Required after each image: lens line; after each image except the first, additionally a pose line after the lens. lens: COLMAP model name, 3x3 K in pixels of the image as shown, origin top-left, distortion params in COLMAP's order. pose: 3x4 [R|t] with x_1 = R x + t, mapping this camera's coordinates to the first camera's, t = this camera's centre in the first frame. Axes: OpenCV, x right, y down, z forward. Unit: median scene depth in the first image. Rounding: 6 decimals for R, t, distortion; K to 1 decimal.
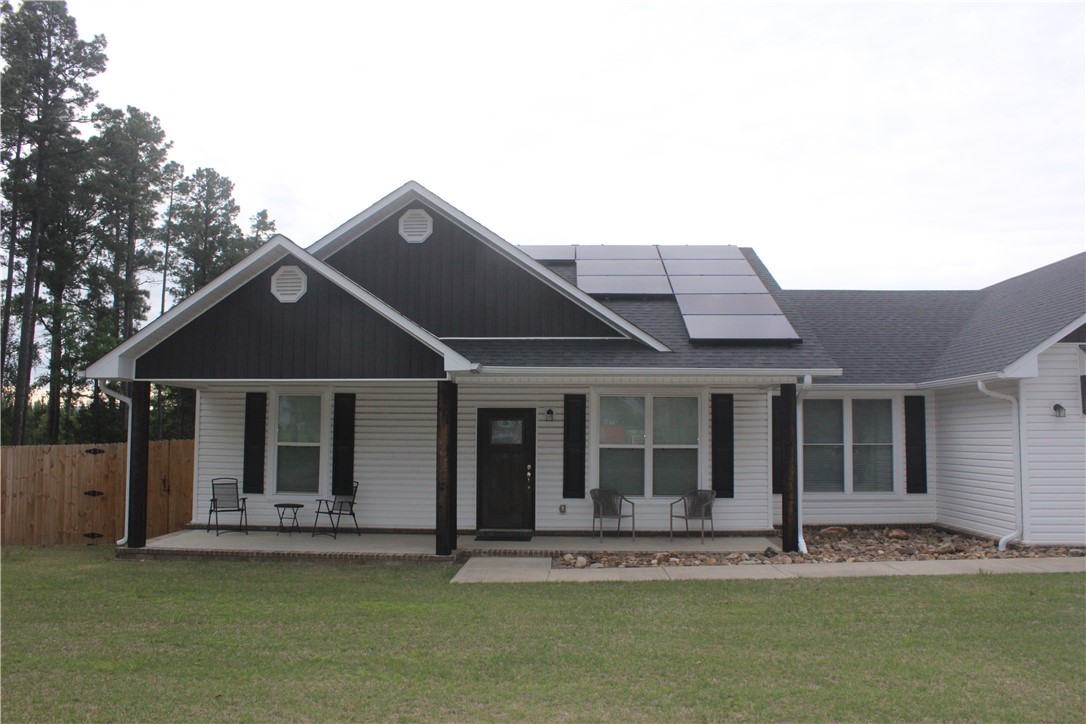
lens RADIAL K [[894.3, 0, 539.2], [0, 894.3, 365.8], [0, 0, 1]] dist [-0.145608, 0.102384]
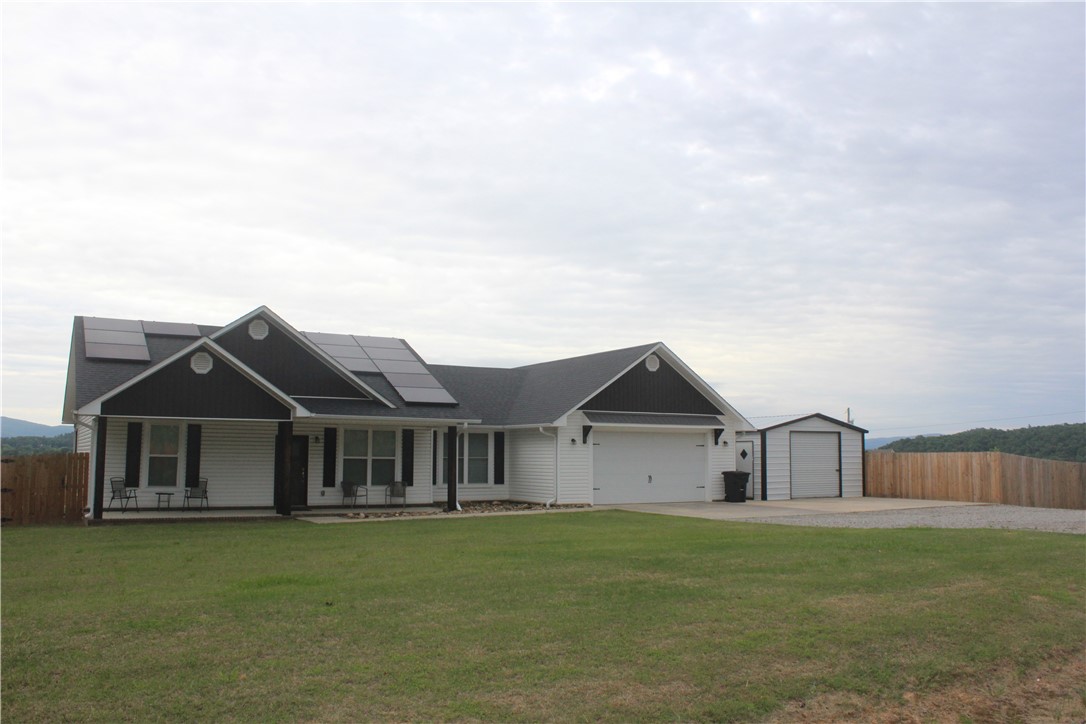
lens RADIAL K [[894.3, 0, 538.5], [0, 894.3, 359.4], [0, 0, 1]] dist [-0.145608, 0.102384]
pose [[0.845356, 0.056013, 0.531259, -0.556514], [-0.040062, 0.998335, -0.041511, -0.047522], [-0.532699, 0.013809, 0.846192, -0.705618]]
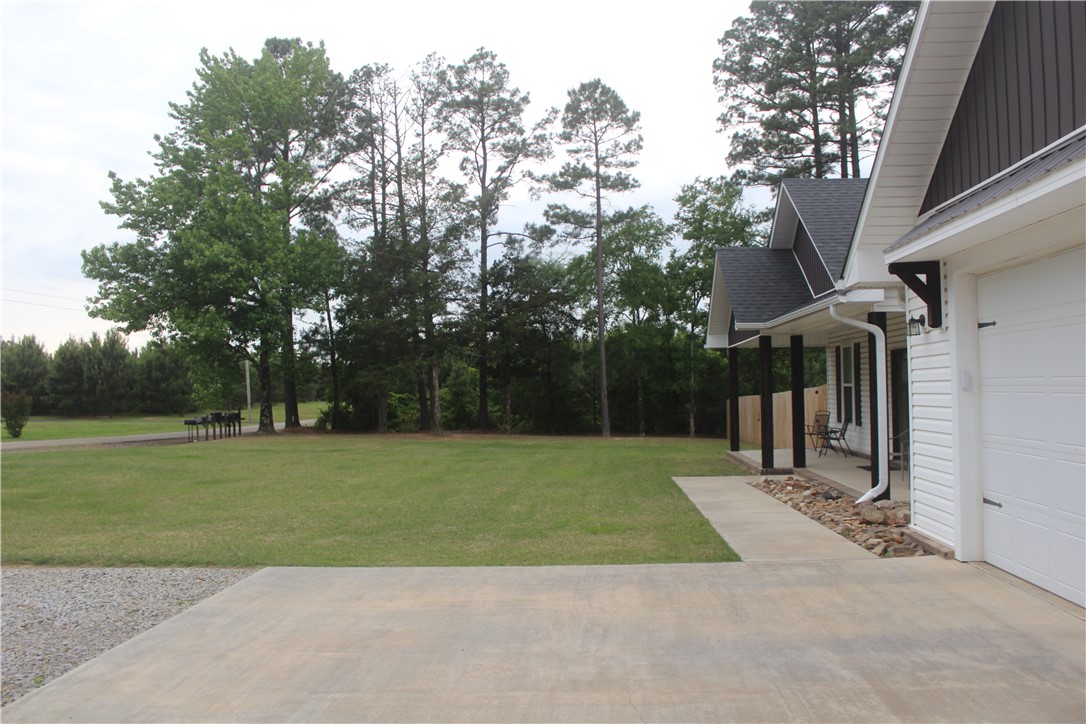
lens RADIAL K [[894.3, 0, 545.7], [0, 894.3, 363.0], [0, 0, 1]] dist [-0.145608, 0.102384]
pose [[-0.032097, -0.033205, -0.998933, 1.043279], [0.088520, 0.995426, -0.035932, 0.065485], [0.995557, -0.089579, -0.029011, 0.621298]]
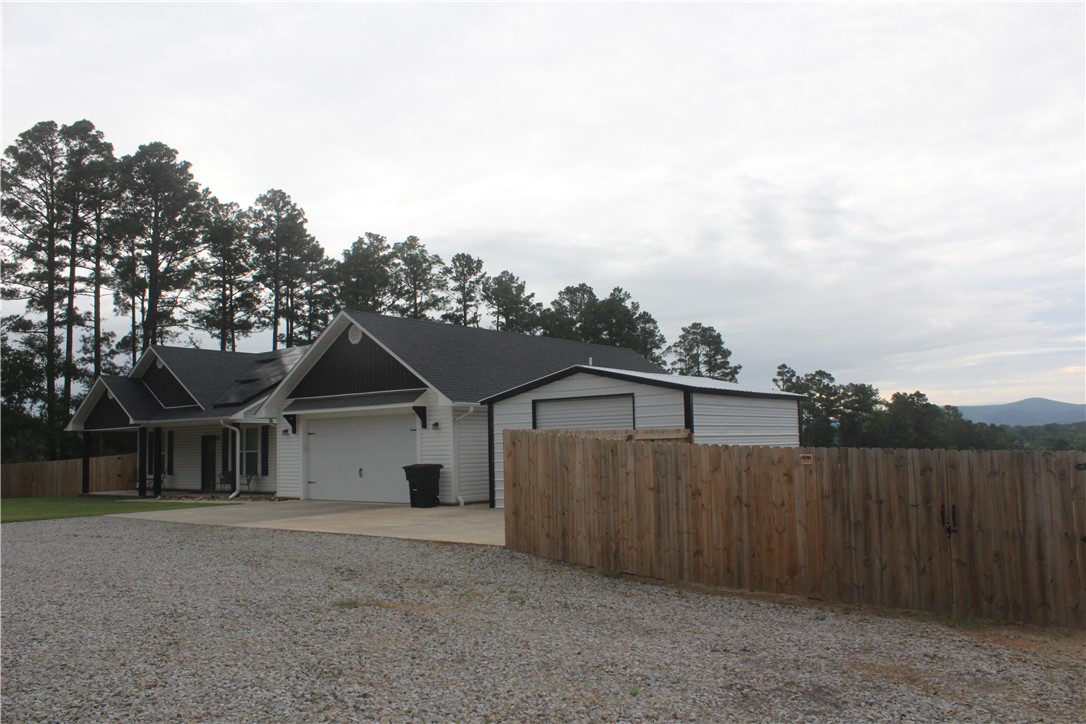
lens RADIAL K [[894.3, 0, 540.3], [0, 894.3, 360.9], [0, 0, 1]] dist [-0.145608, 0.102384]
pose [[0.812198, -0.082260, -0.577552, 1.957541], [0.073407, 0.996551, -0.038707, 0.006893], [0.578744, -0.010959, 0.815435, -0.314473]]
